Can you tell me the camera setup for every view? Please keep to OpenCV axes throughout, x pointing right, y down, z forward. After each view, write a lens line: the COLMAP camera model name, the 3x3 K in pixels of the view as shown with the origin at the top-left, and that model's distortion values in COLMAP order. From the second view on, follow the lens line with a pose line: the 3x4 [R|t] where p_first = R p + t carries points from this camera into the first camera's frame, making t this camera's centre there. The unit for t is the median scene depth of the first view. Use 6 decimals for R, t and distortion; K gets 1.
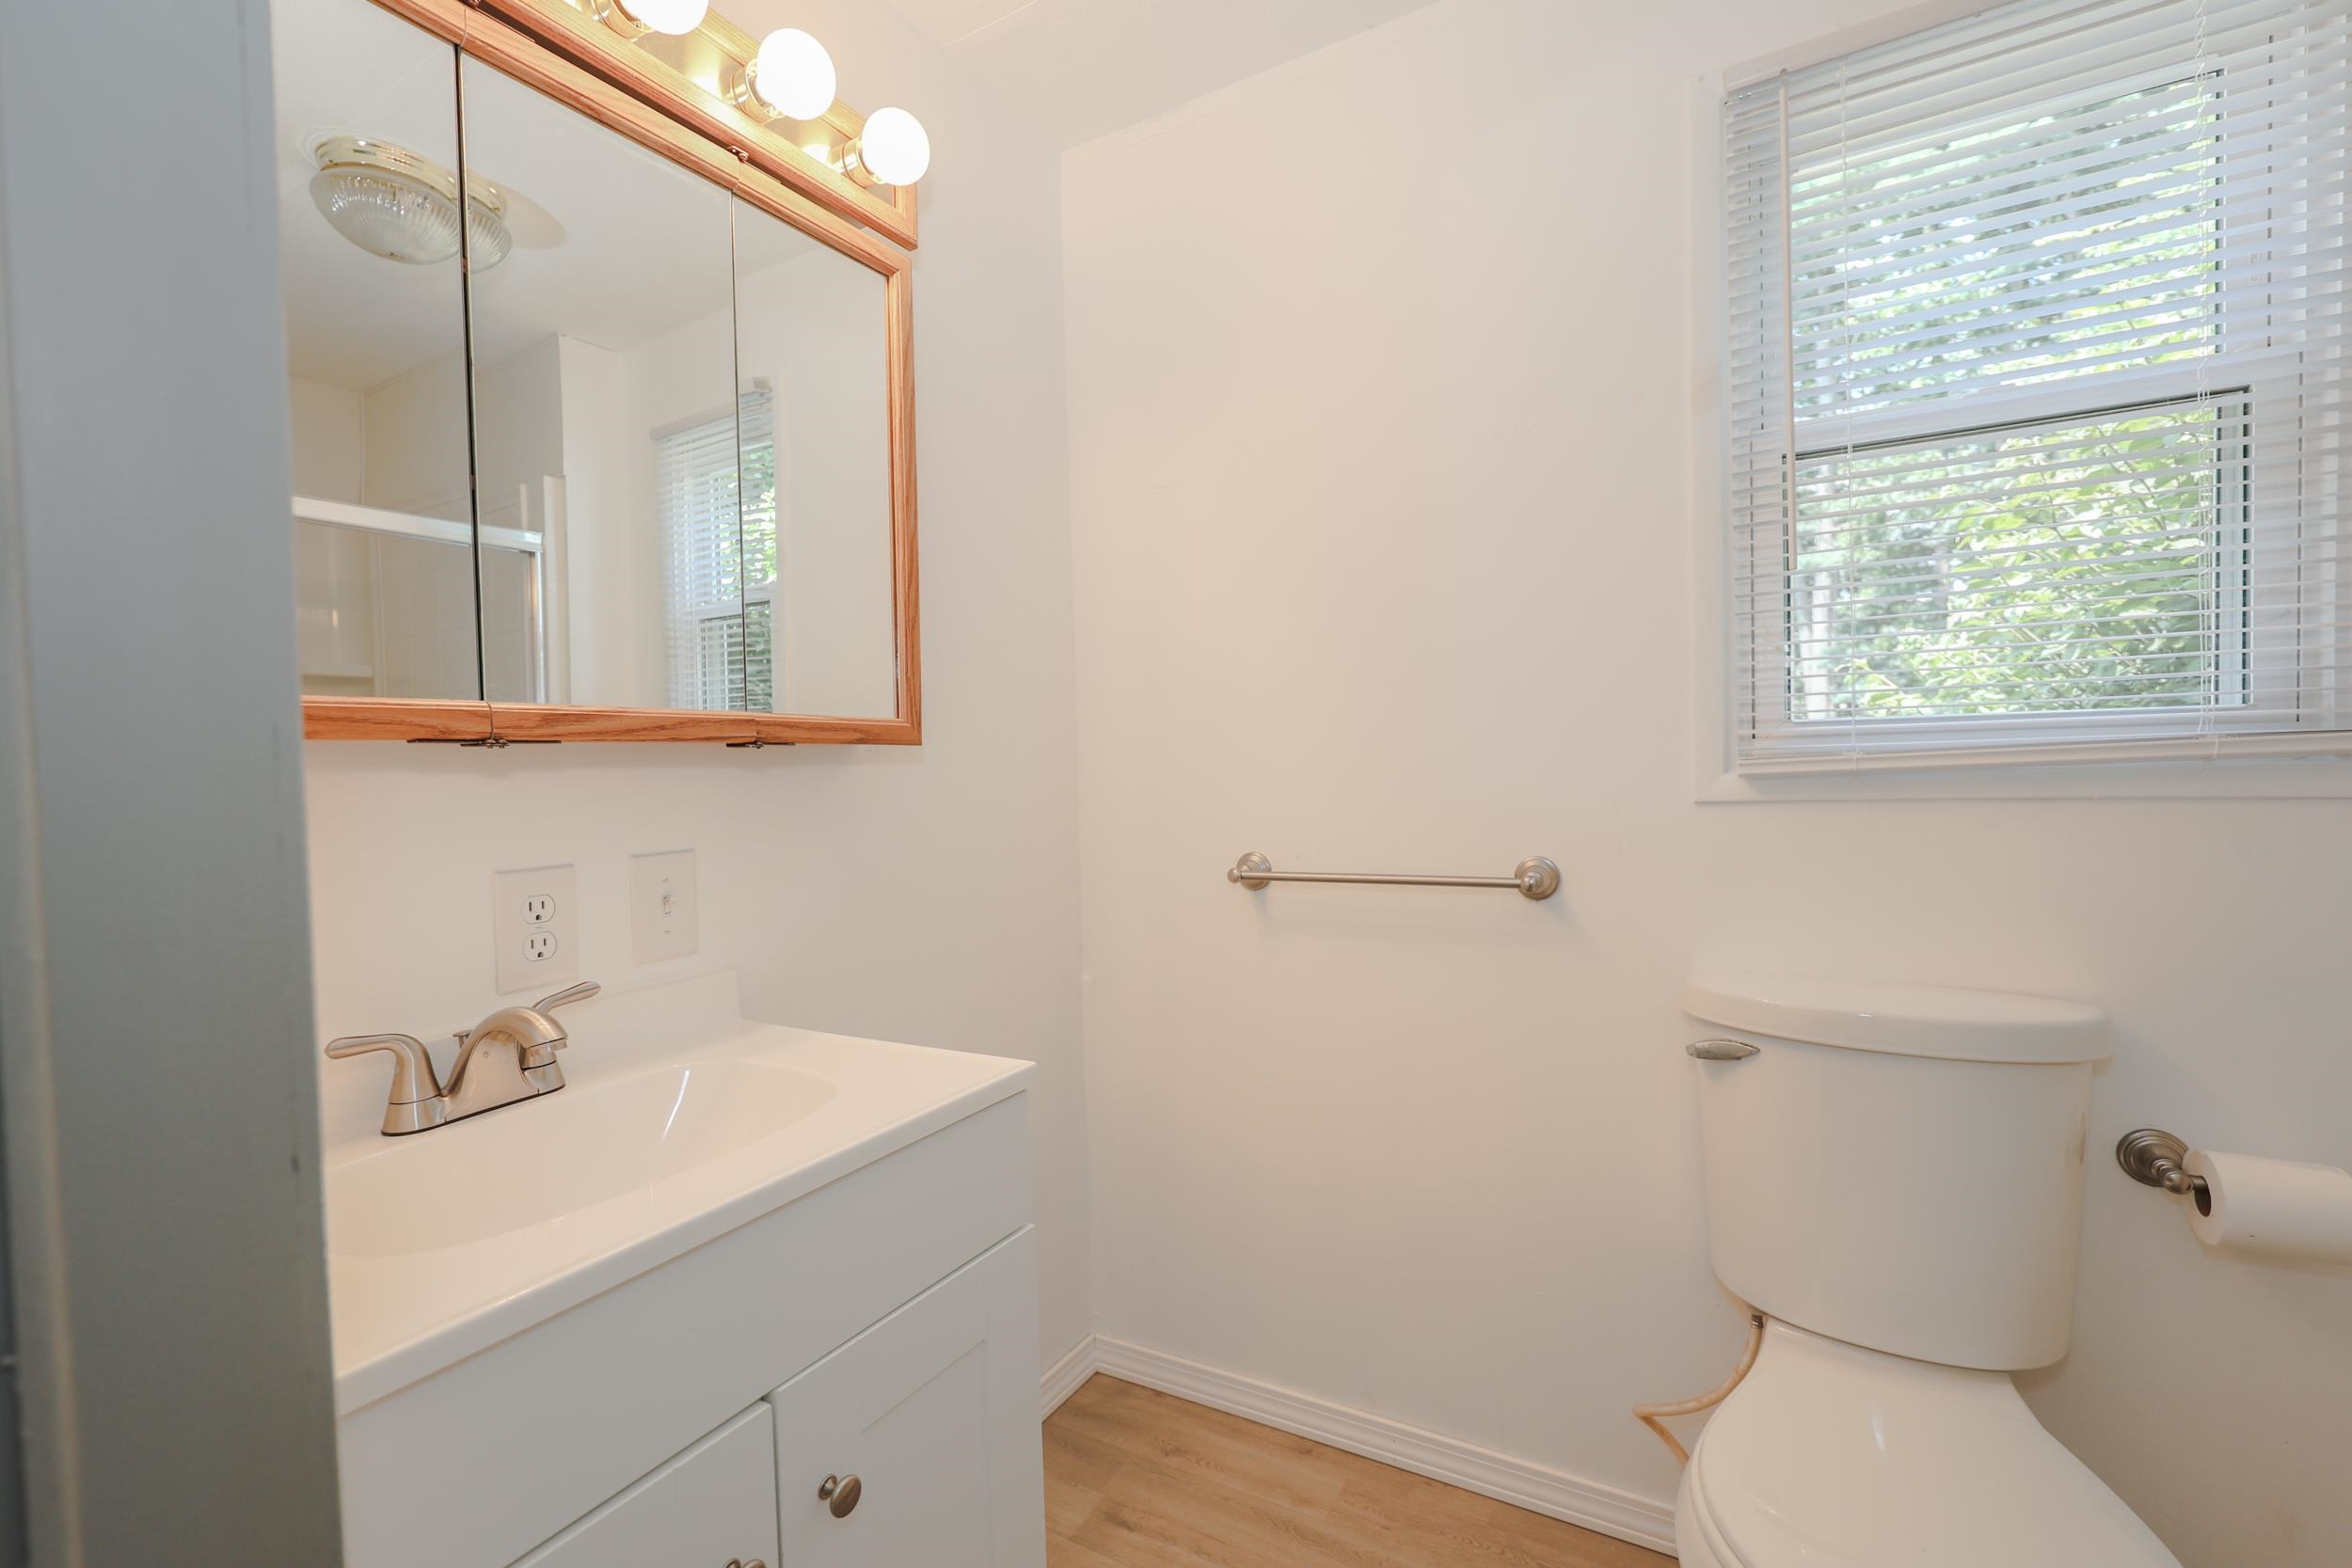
lens RADIAL K [[973.5, 0, 1176.0], [0, 973.5, 784.0], [0, 0, 1]] dist [0.001596, 0.000091]
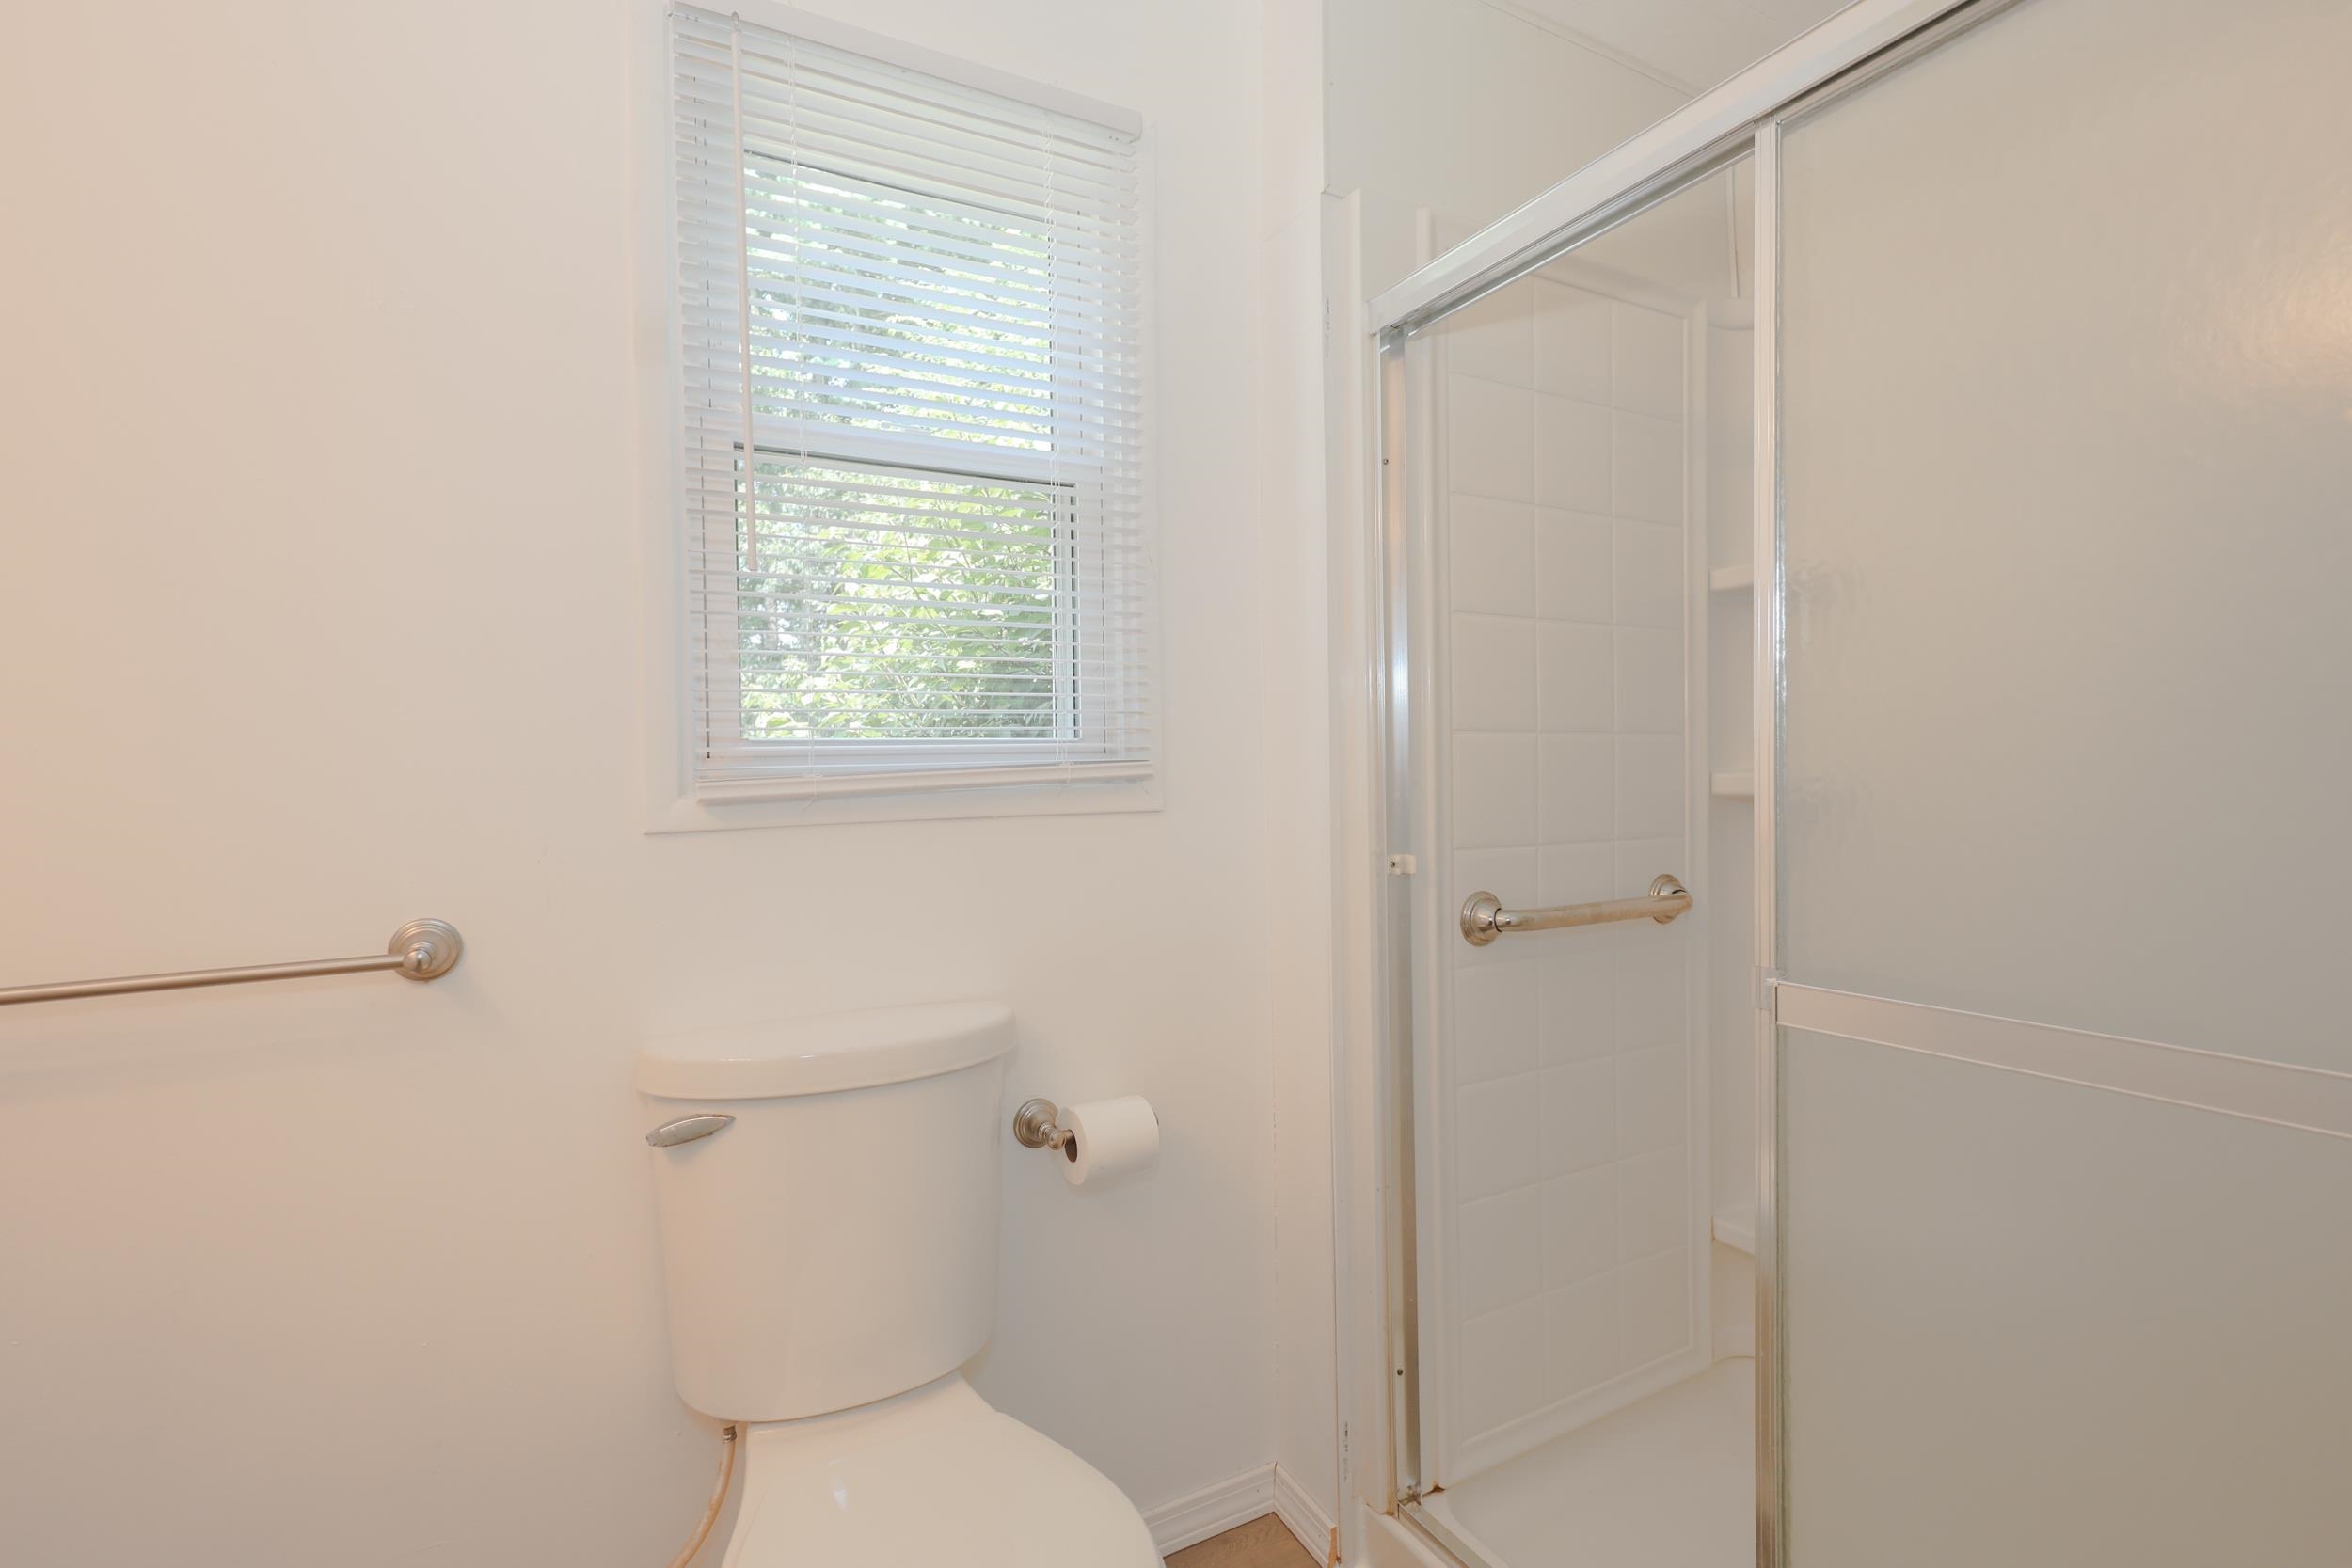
lens RADIAL K [[1073.7, 0, 1169.4], [0, 1073.7, 793.3], [0, 0, 1]] dist [-0.002208, -0.000138]
pose [[0.529689, -0.003278, 0.848186, -0.000830], [0.022360, 0.999699, -0.010100, 0.004113], [-0.847897, 0.024315, 0.529602, 0.162788]]
